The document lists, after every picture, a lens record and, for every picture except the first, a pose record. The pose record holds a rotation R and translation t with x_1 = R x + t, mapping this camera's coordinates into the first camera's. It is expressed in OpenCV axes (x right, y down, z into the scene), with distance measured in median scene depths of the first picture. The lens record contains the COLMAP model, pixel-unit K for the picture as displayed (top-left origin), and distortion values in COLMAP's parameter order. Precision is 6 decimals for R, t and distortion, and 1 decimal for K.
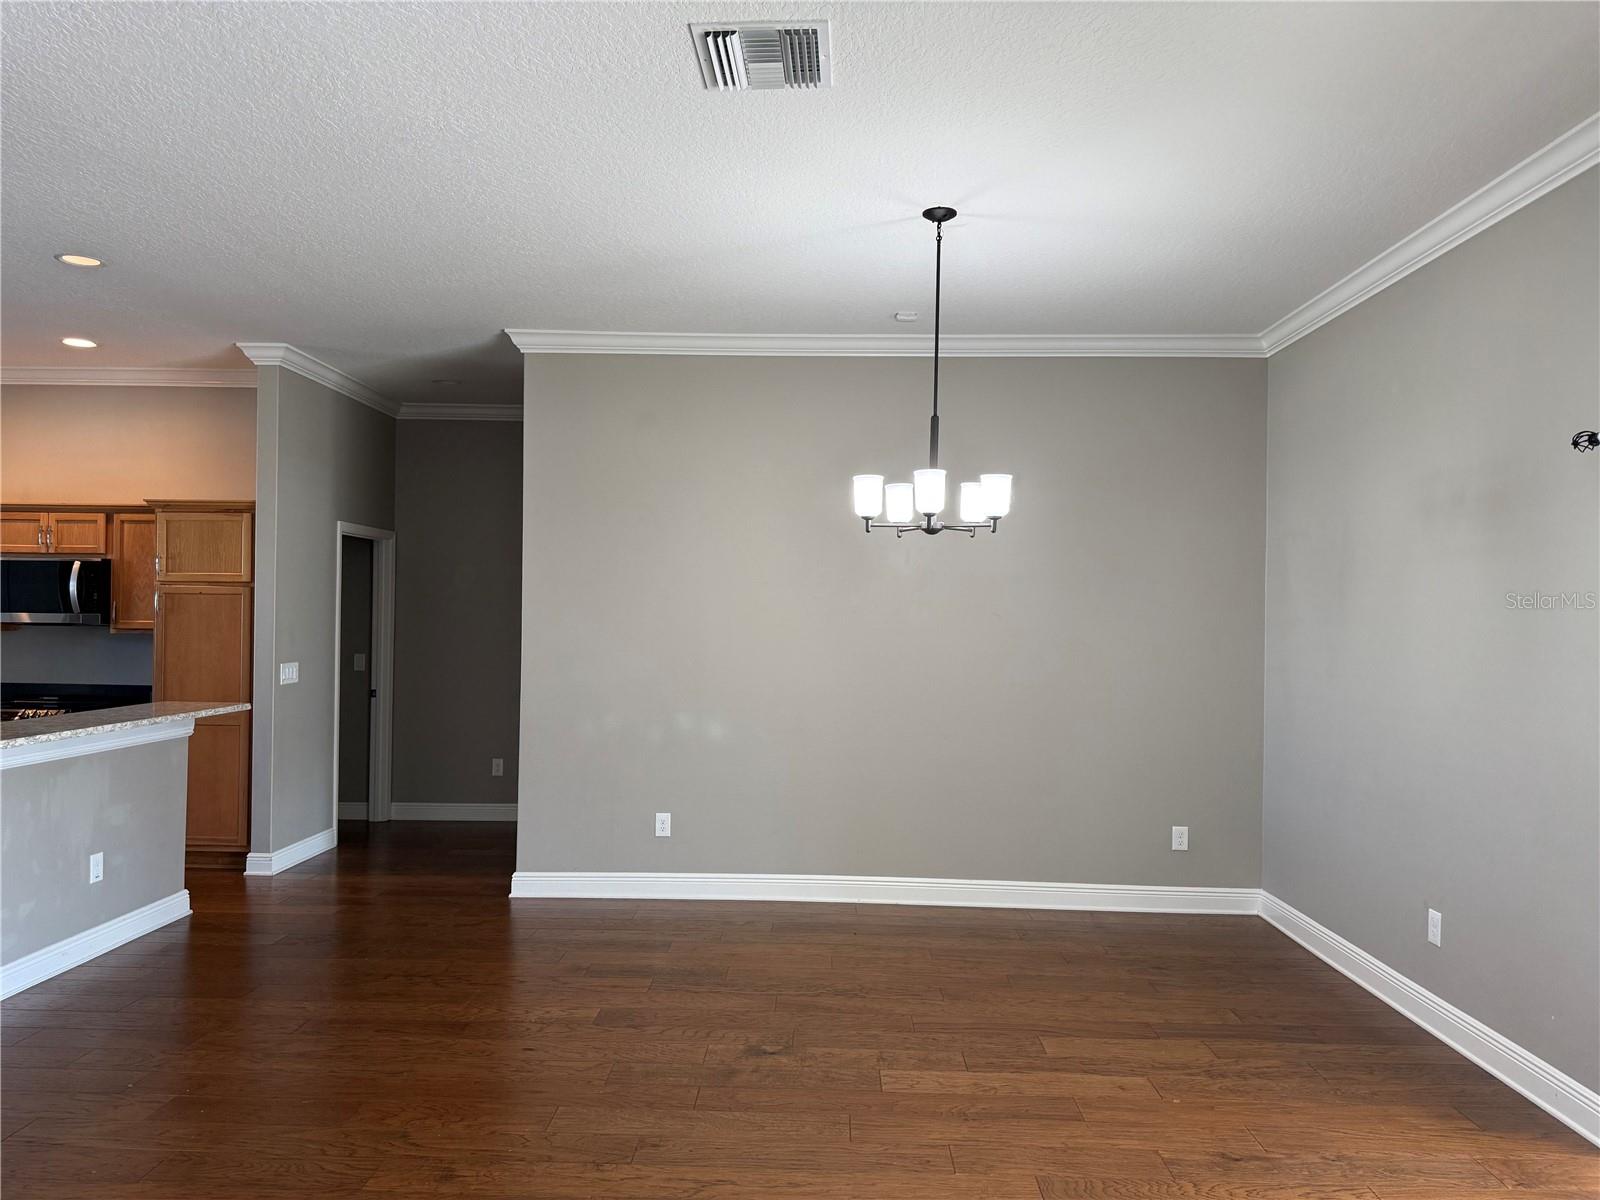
lens RADIAL K [[1132.4, 0, 804.0], [0, 1132.4, 602.9], [0, 0, 1]] dist [-0.004814, -0.003877]
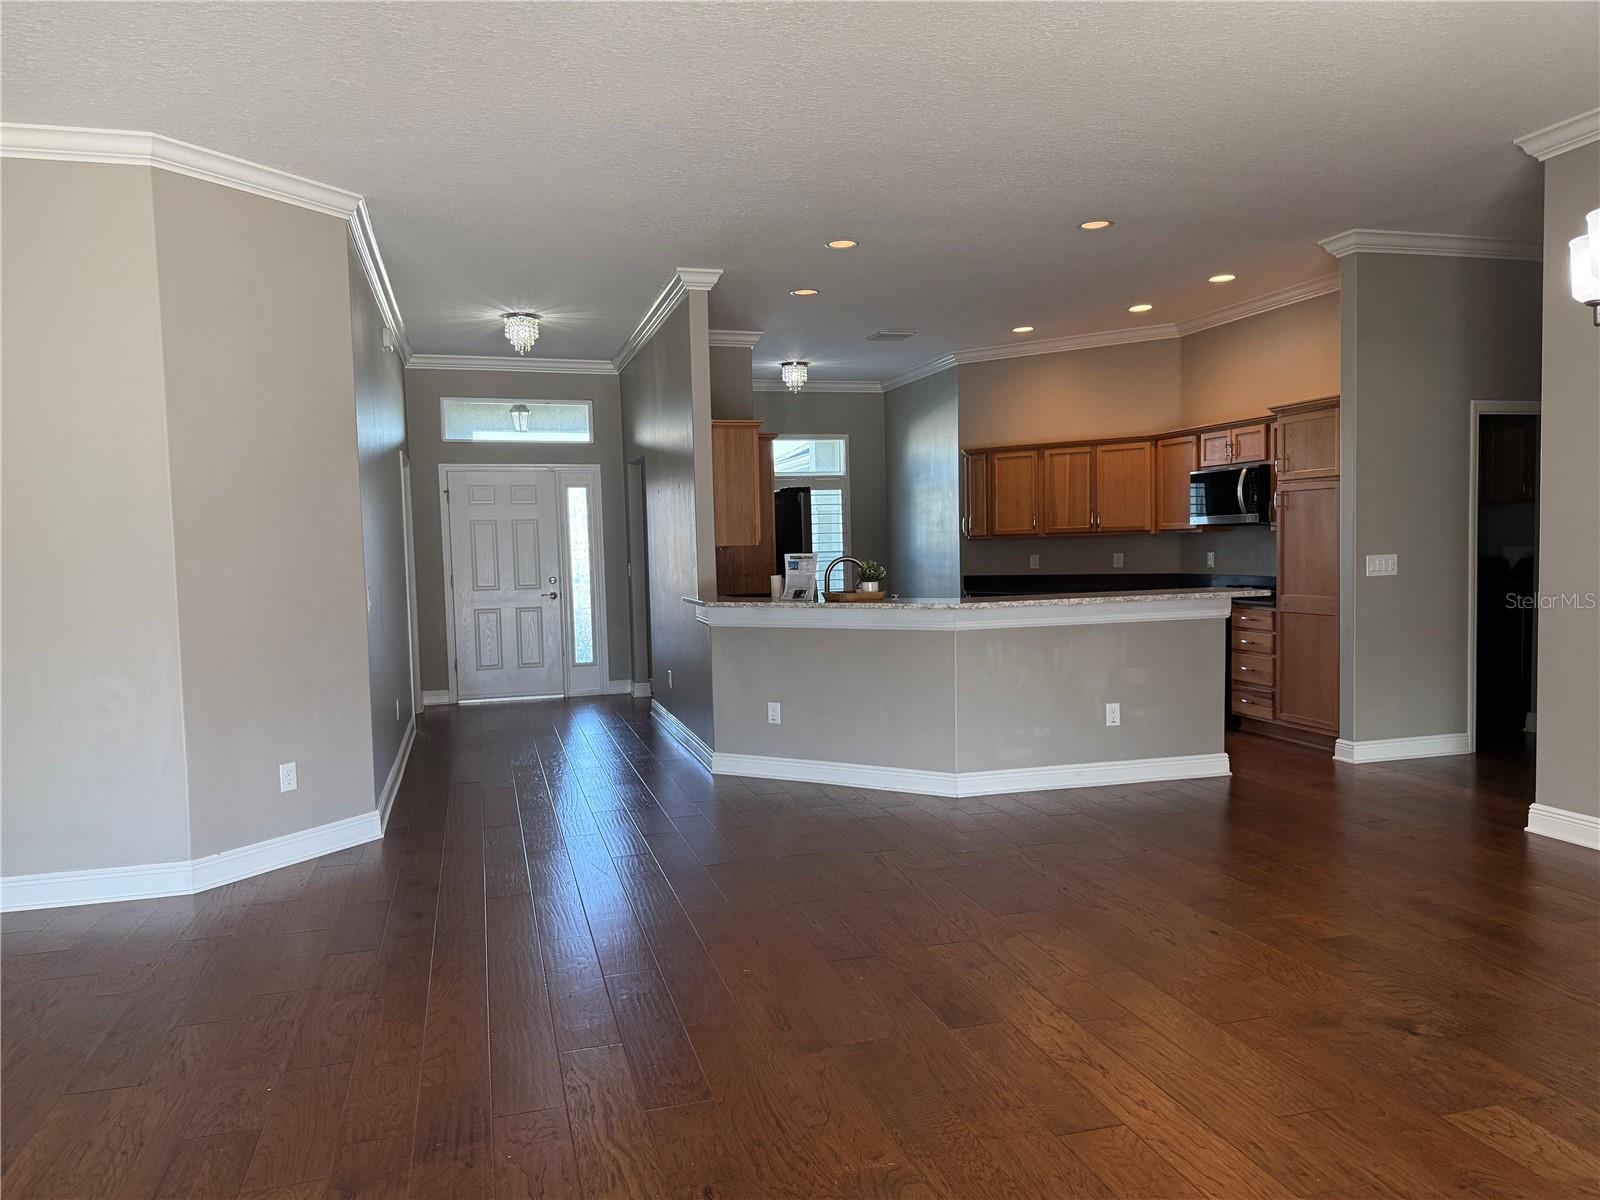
lens RADIAL K [[1122.7, 0, 791.9], [0, 1122.7, 602.7], [0, 0, 1]] dist [0.126910, -0.181526]
pose [[0.292367, 0.031368, -0.955791, 0.353957], [0.042183, 0.998066, 0.045658, 0.028103], [0.955375, -0.053667, 0.290479, 0.223524]]
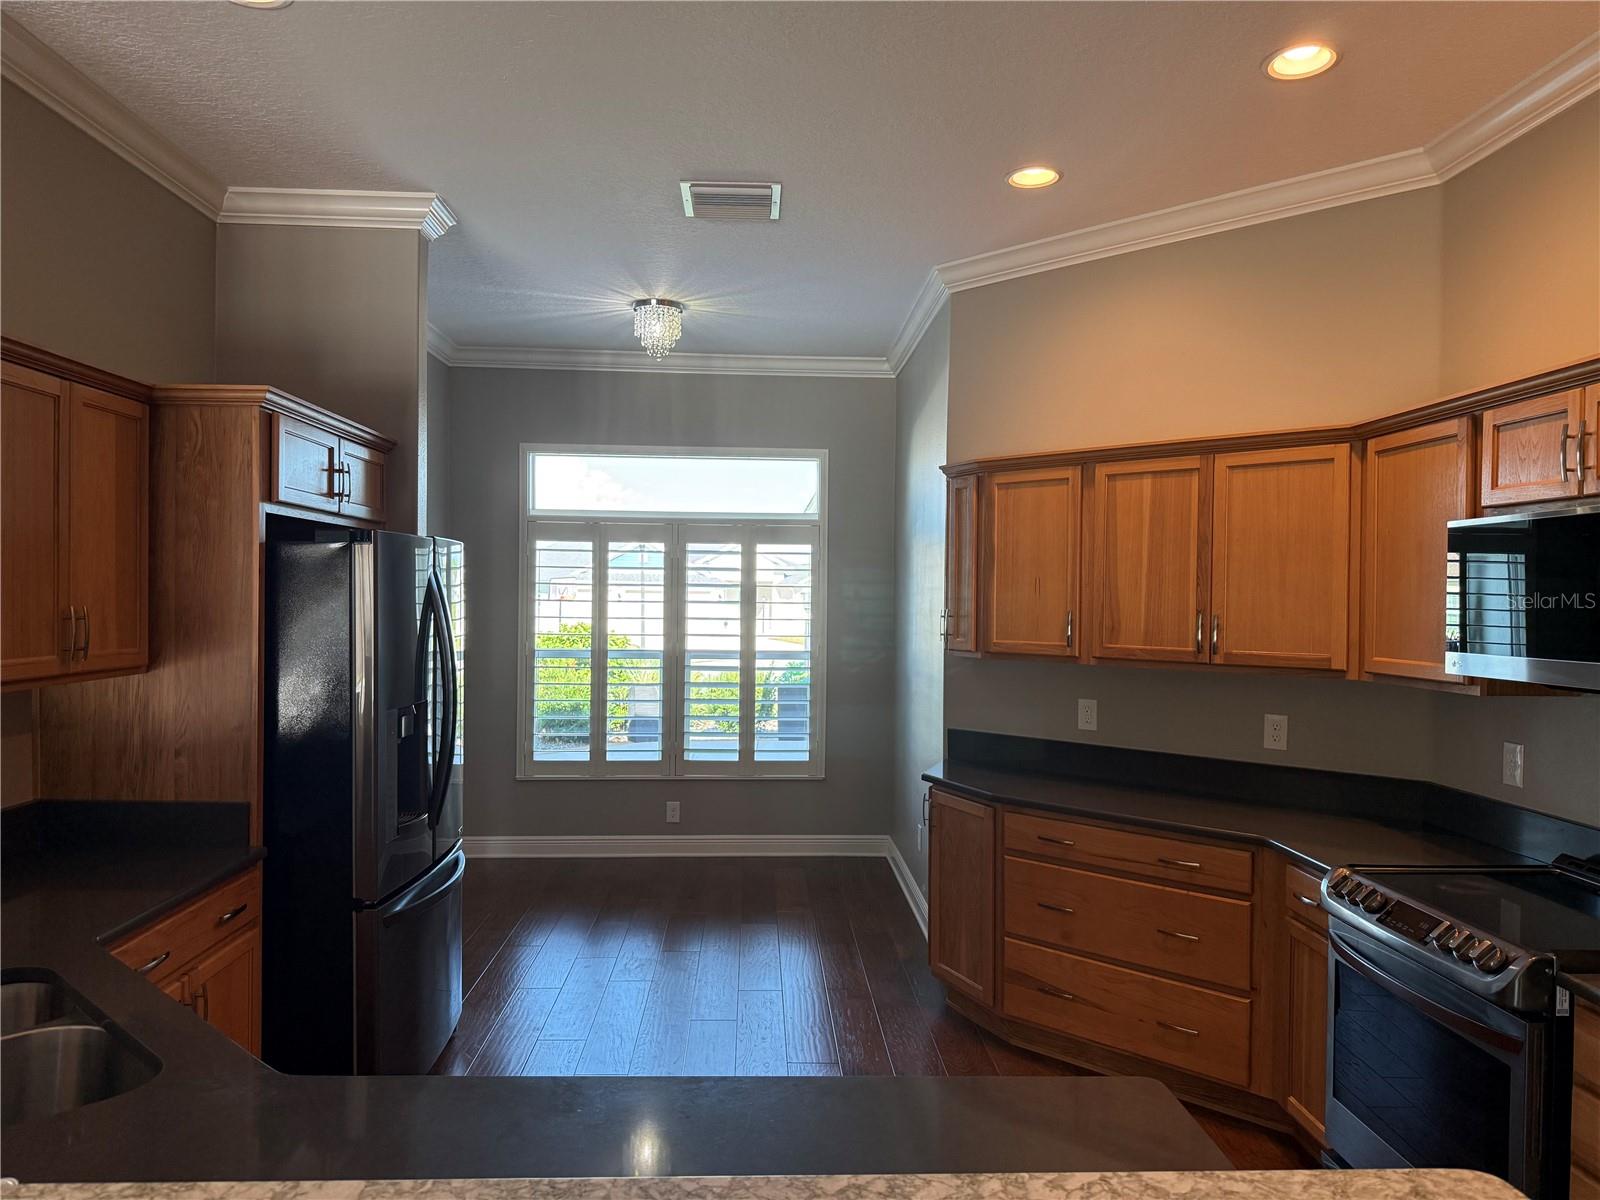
lens RADIAL K [[1126.3, 0, 800.0], [0, 1126.3, 600.0], [0, 0, 1]] dist [0.091568, -0.136978]
pose [[0.063685, -0.007901, -0.997939, -0.336644], [0.001124, 0.999969, -0.007846, -0.008282], [0.997969, -0.000622, 0.063692, 0.767400]]
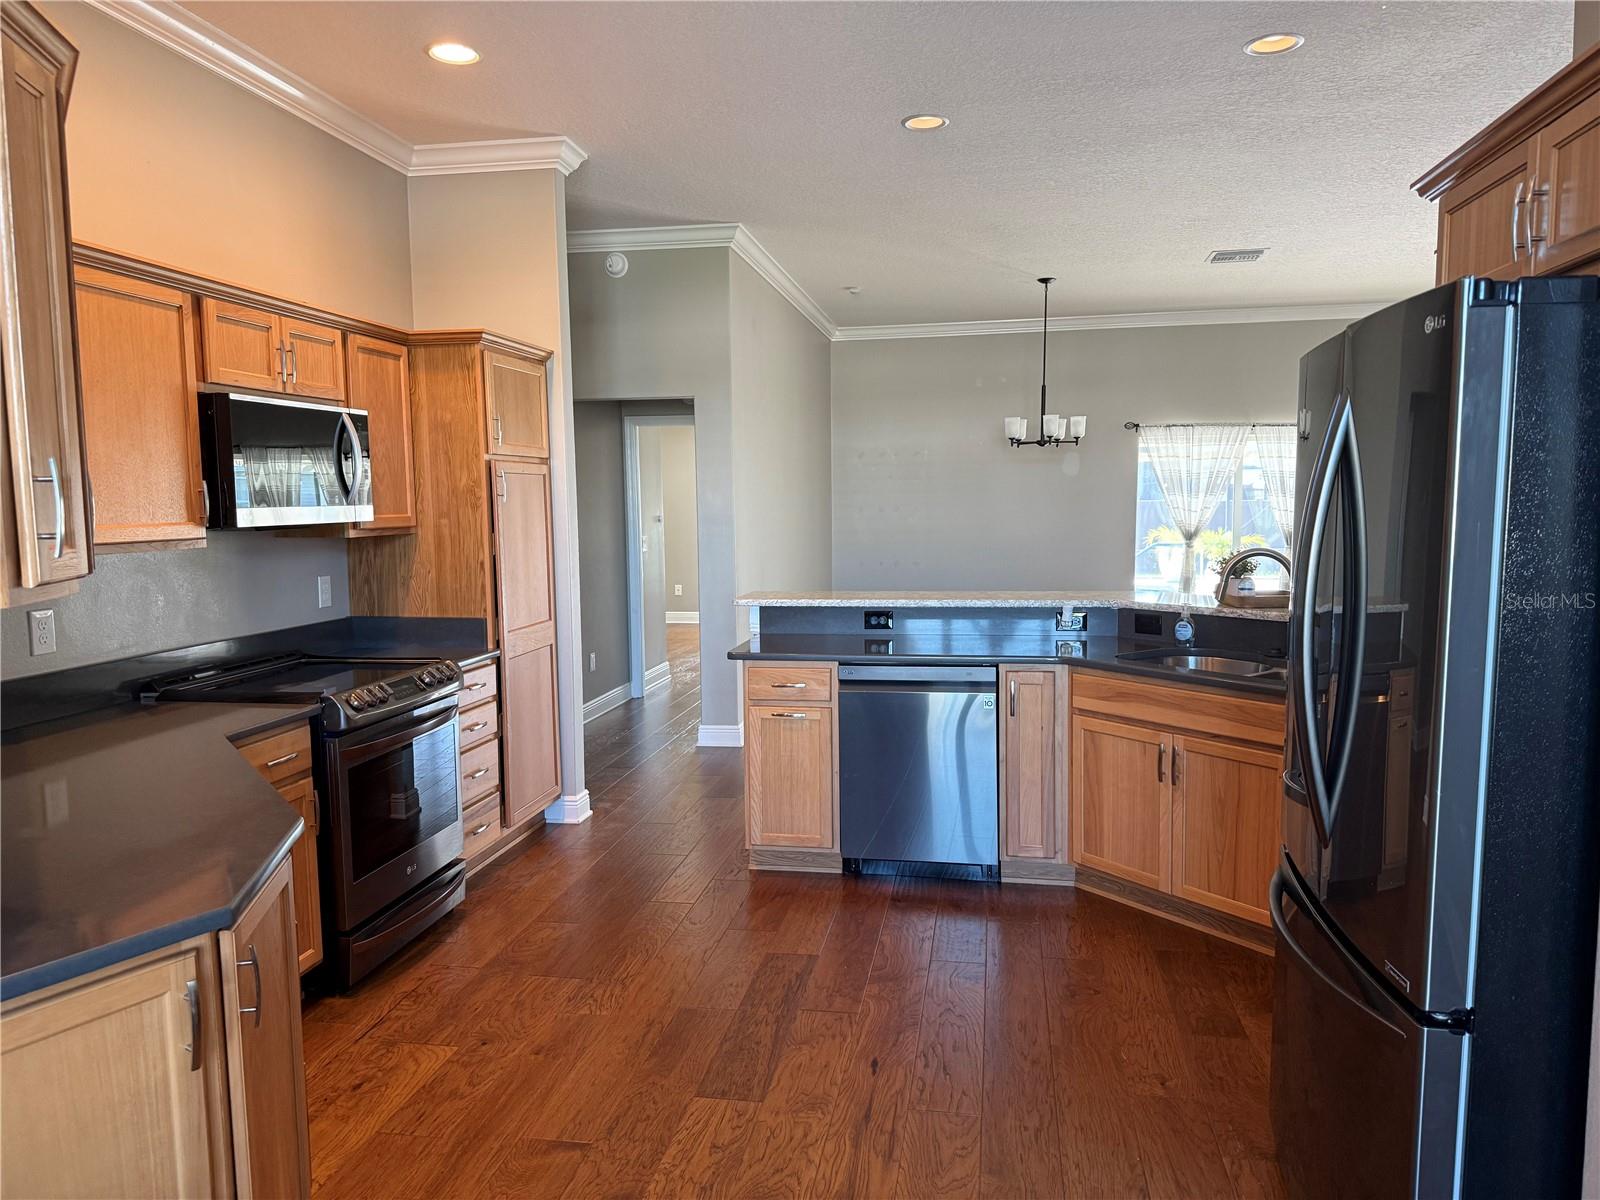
lens RADIAL K [[1126.1, 0, 800.0], [0, 1126.1, 600.0], [0, 0, 1]] dist [0.125968, -0.139368]
pose [[0.133074, -0.110880, 0.984884, -1.245334], [0.004389, 0.993778, 0.111288, -0.007428], [-0.991096, -0.010487, 0.132733, 0.730649]]
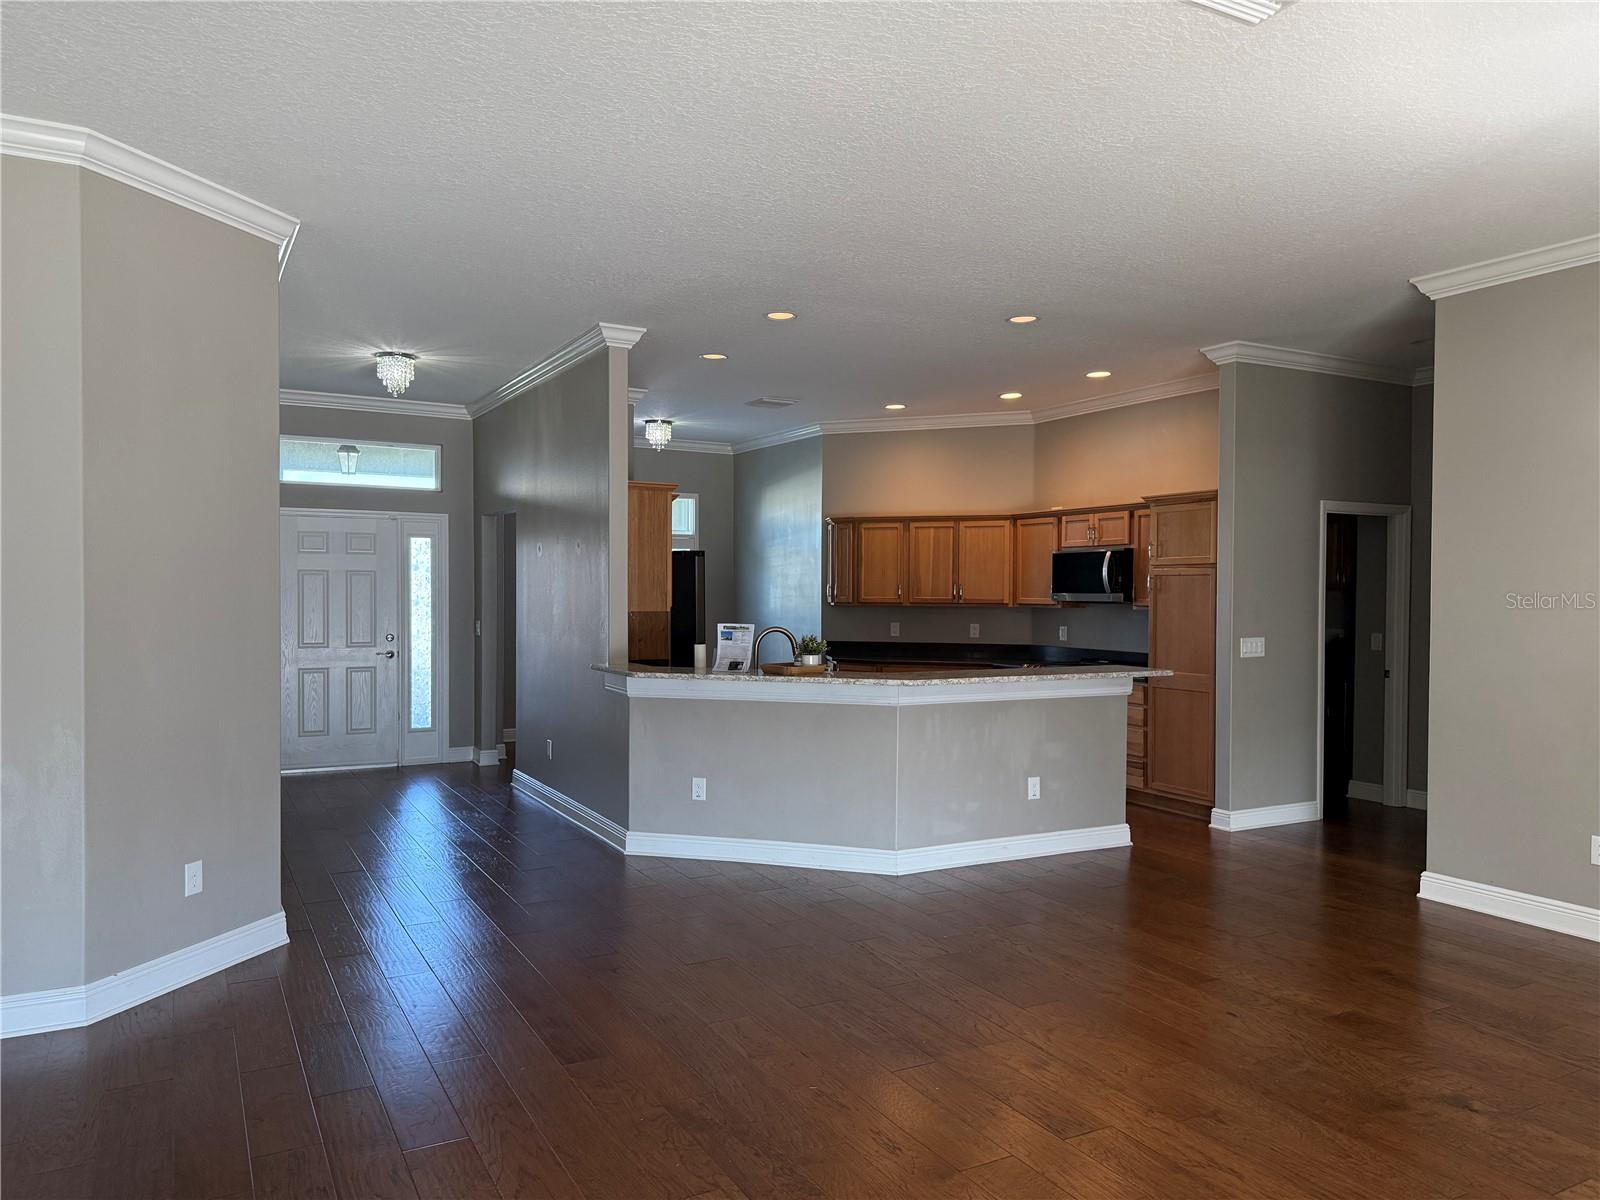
lens RADIAL K [[1126.1, 0, 800.0], [0, 1126.1, 600.0], [0, 0, 1]] dist [0.125968, -0.139368]
pose [[0.499362, -0.002822, -0.866389, 0.276572], [0.013043, 0.999906, 0.004261, 0.007171], [0.866295, -0.013428, 0.499352, 0.089390]]
